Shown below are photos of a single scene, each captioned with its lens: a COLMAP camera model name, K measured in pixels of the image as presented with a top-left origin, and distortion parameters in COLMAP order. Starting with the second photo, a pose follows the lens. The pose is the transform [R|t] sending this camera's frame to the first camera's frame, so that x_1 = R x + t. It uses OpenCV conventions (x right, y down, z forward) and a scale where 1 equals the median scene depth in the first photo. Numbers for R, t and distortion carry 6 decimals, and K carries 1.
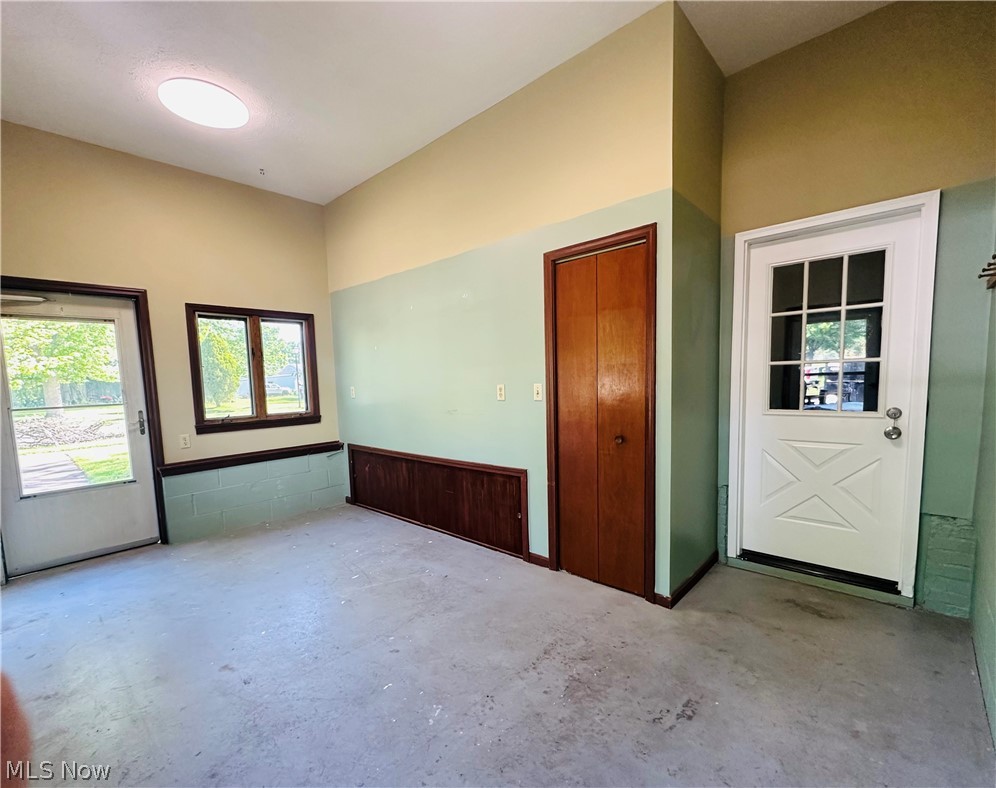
lens RADIAL K [[442.2, 0, 496.5], [0, 442.2, 422.6], [0, 0, 1]] dist [0.000295, 0.000027]
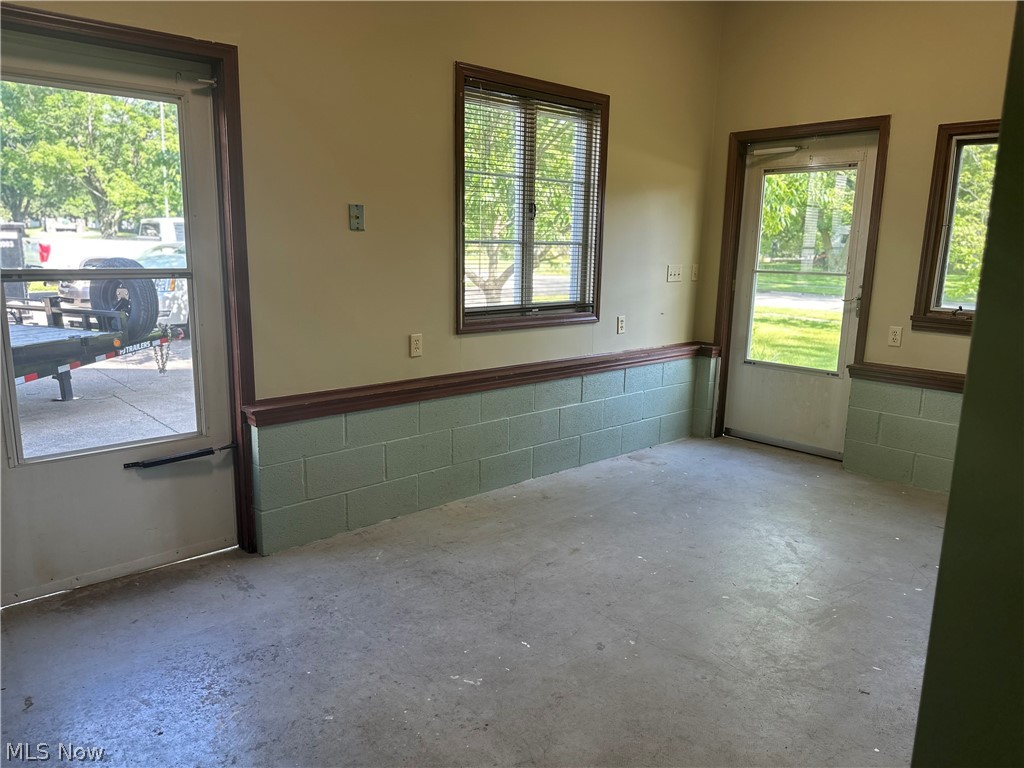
lens RADIAL K [[718.4, 0, 512.0], [0, 718.4, 384.0], [0, 0, 1]] dist [0.164172, -0.250433]
pose [[-0.104620, 0.217892, -0.970349, 0.521280], [-0.108562, 0.967371, 0.228928, -0.090015], [0.988569, 0.129294, -0.077551, 0.561865]]
